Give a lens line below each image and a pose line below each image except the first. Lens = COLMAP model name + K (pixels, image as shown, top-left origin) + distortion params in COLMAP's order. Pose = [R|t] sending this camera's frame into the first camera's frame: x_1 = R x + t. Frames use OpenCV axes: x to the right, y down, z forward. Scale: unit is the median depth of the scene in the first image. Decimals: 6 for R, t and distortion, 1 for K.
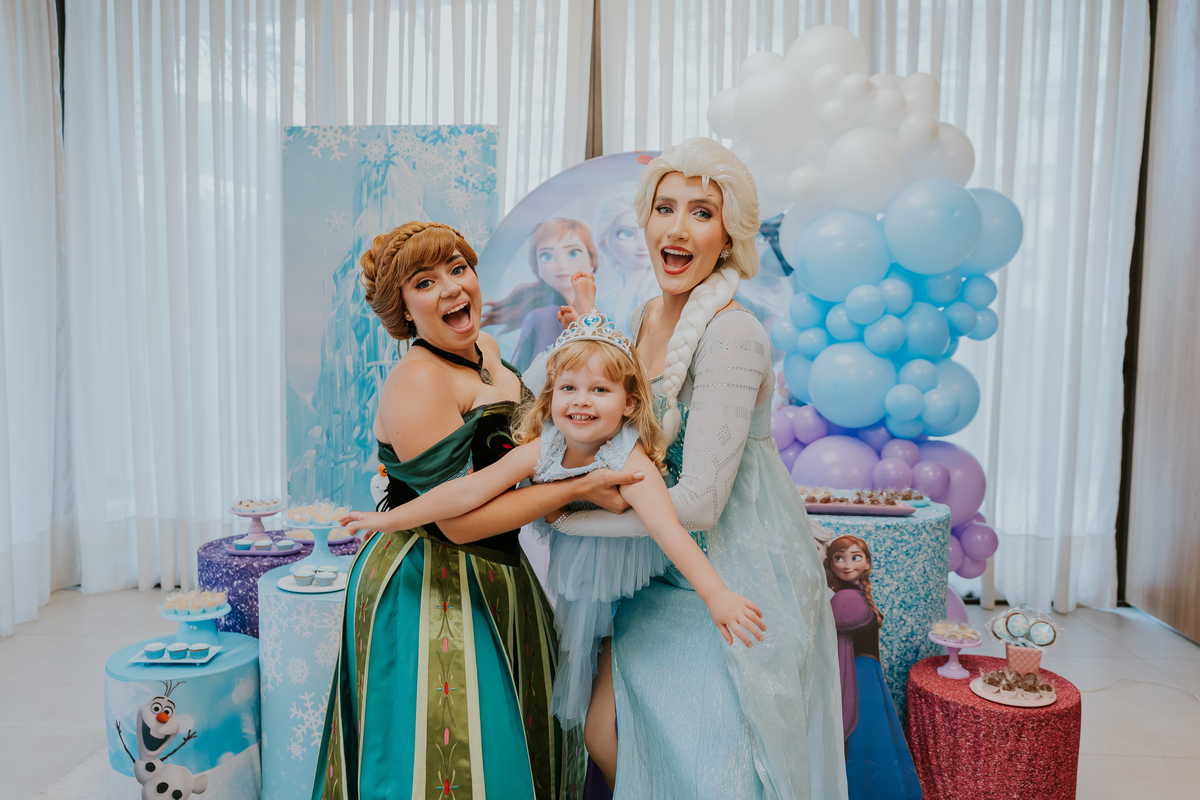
lens RADIAL K [[981.0, 0, 585.2], [0, 981.0, 402.6], [0, 0, 1]] dist [-0.030577, 0.053805]
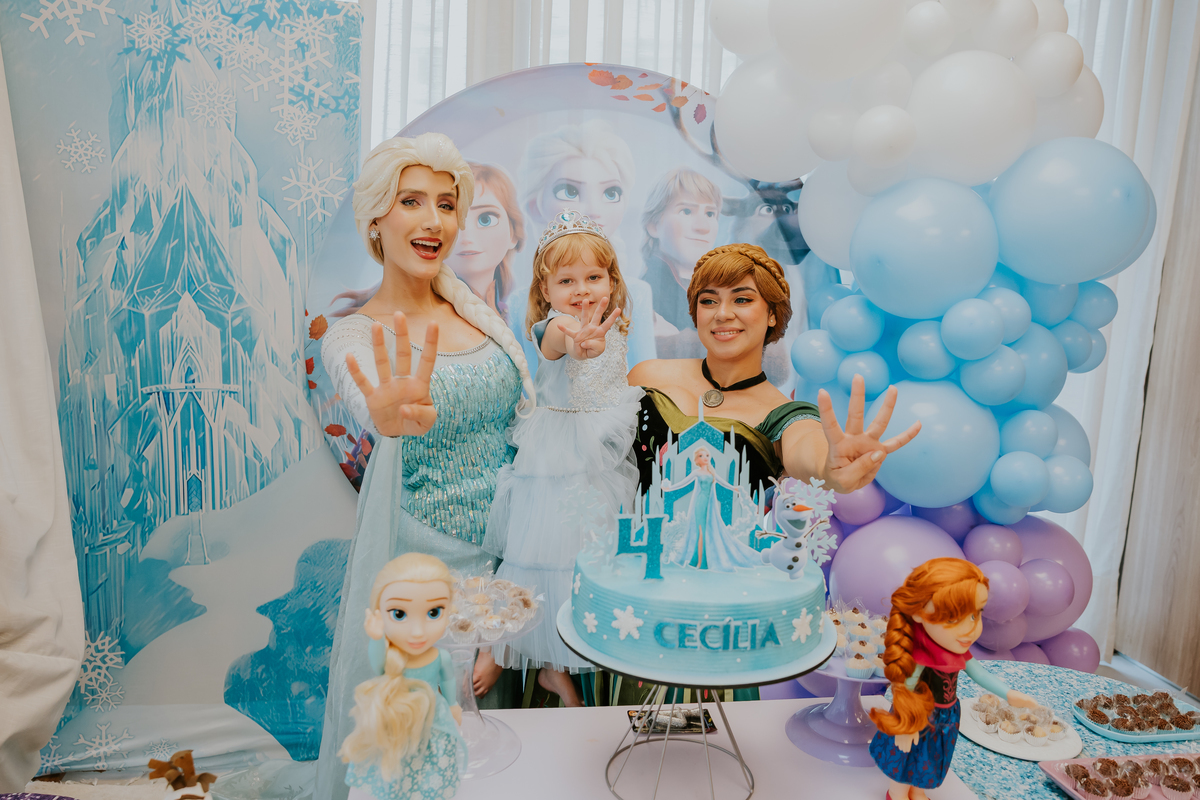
lens RADIAL K [[903.4, 0, 598.7], [0, 903.4, 388.0], [0, 0, 1]] dist [-0.082452, 0.072189]
pose [[0.972428, -0.006406, 0.233117, -0.077933], [-0.011050, 0.997234, 0.073499, -0.087237], [-0.232943, -0.074049, 0.969667, 0.412747]]
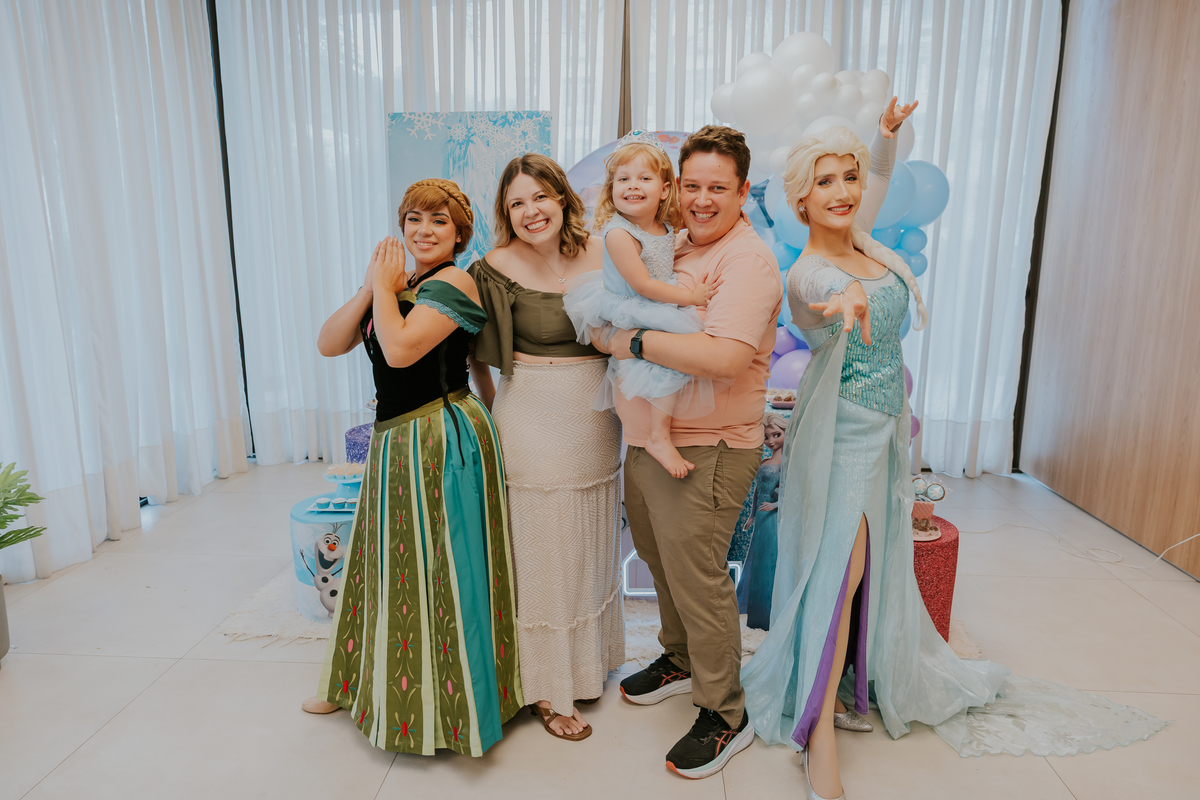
lens RADIAL K [[781.9, 0, 603.3], [0, 781.9, 399.8], [0, 0, 1]] dist [0.000405, 0.003024]
pose [[0.999789, -0.001816, -0.020468, 0.001312], [0.004134, 0.993495, 0.113799, -0.018916], [0.020129, -0.113860, 0.993293, -0.083026]]
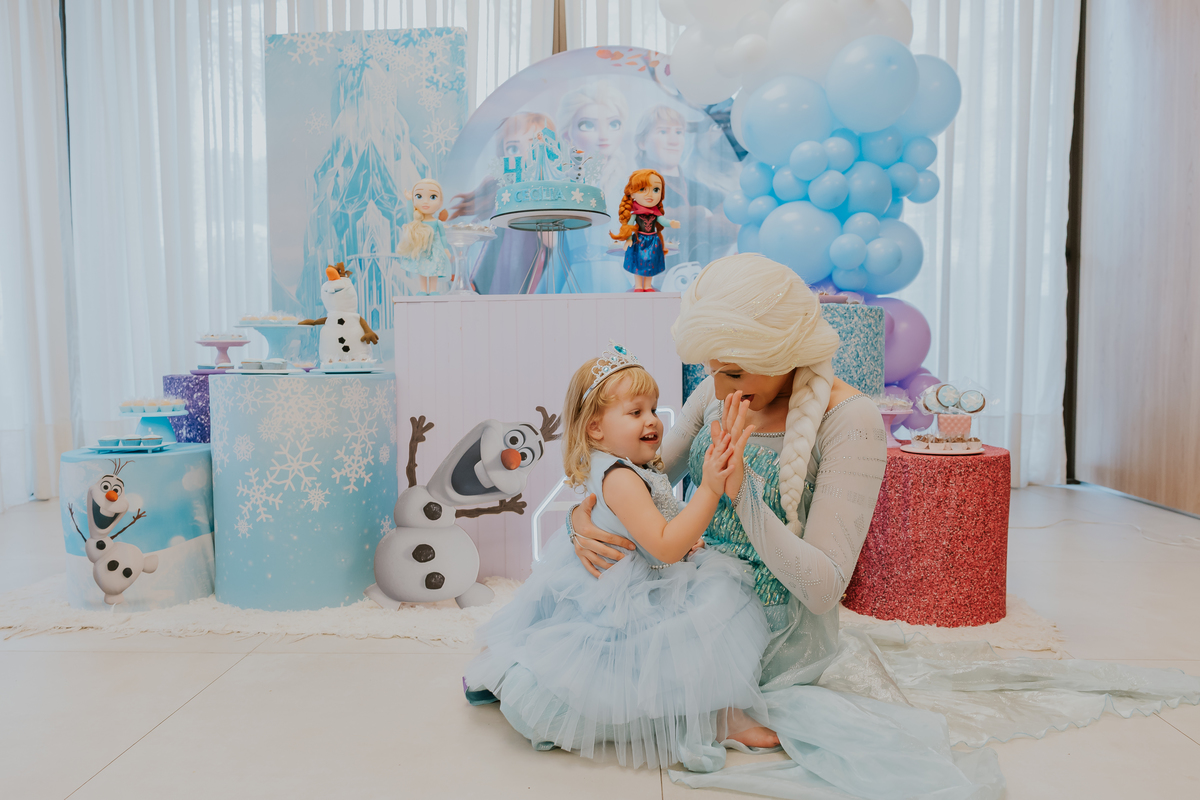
lens RADIAL K [[893.5, 0, 584.5], [0, 893.5, 406.3], [0, 0, 1]] dist [0.002231, 0.001899]
pose [[0.999770, -0.017886, -0.011818, 0.045001], [0.017680, 0.999694, -0.017287, 0.149365], [0.012123, 0.017074, 0.999781, 0.038539]]
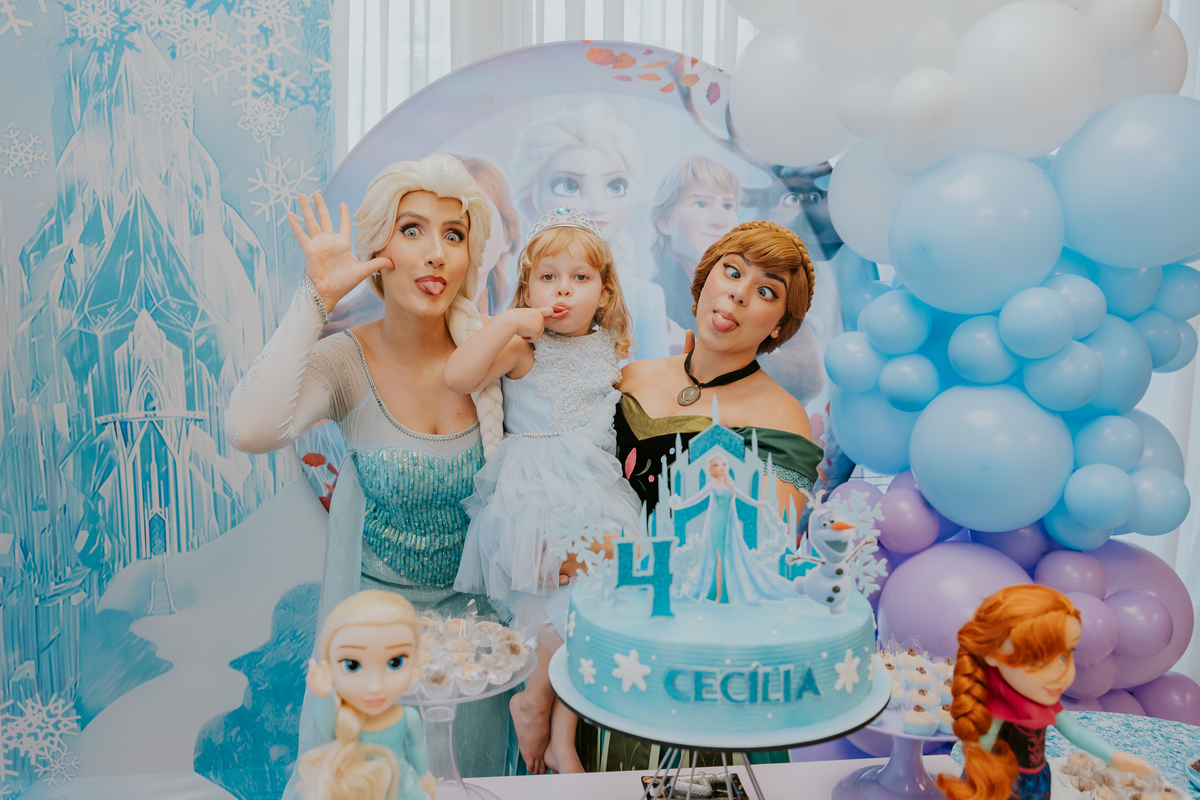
lens RADIAL K [[968.8, 0, 584.0], [0, 968.8, 396.1], [0, 0, 1]] dist [-0.044215, 0.066813]
pose [[0.979661, -0.026915, 0.198846, -0.065055], [0.017090, 0.998554, 0.050962, -0.077744], [-0.199930, -0.046527, 0.978705, 0.438149]]
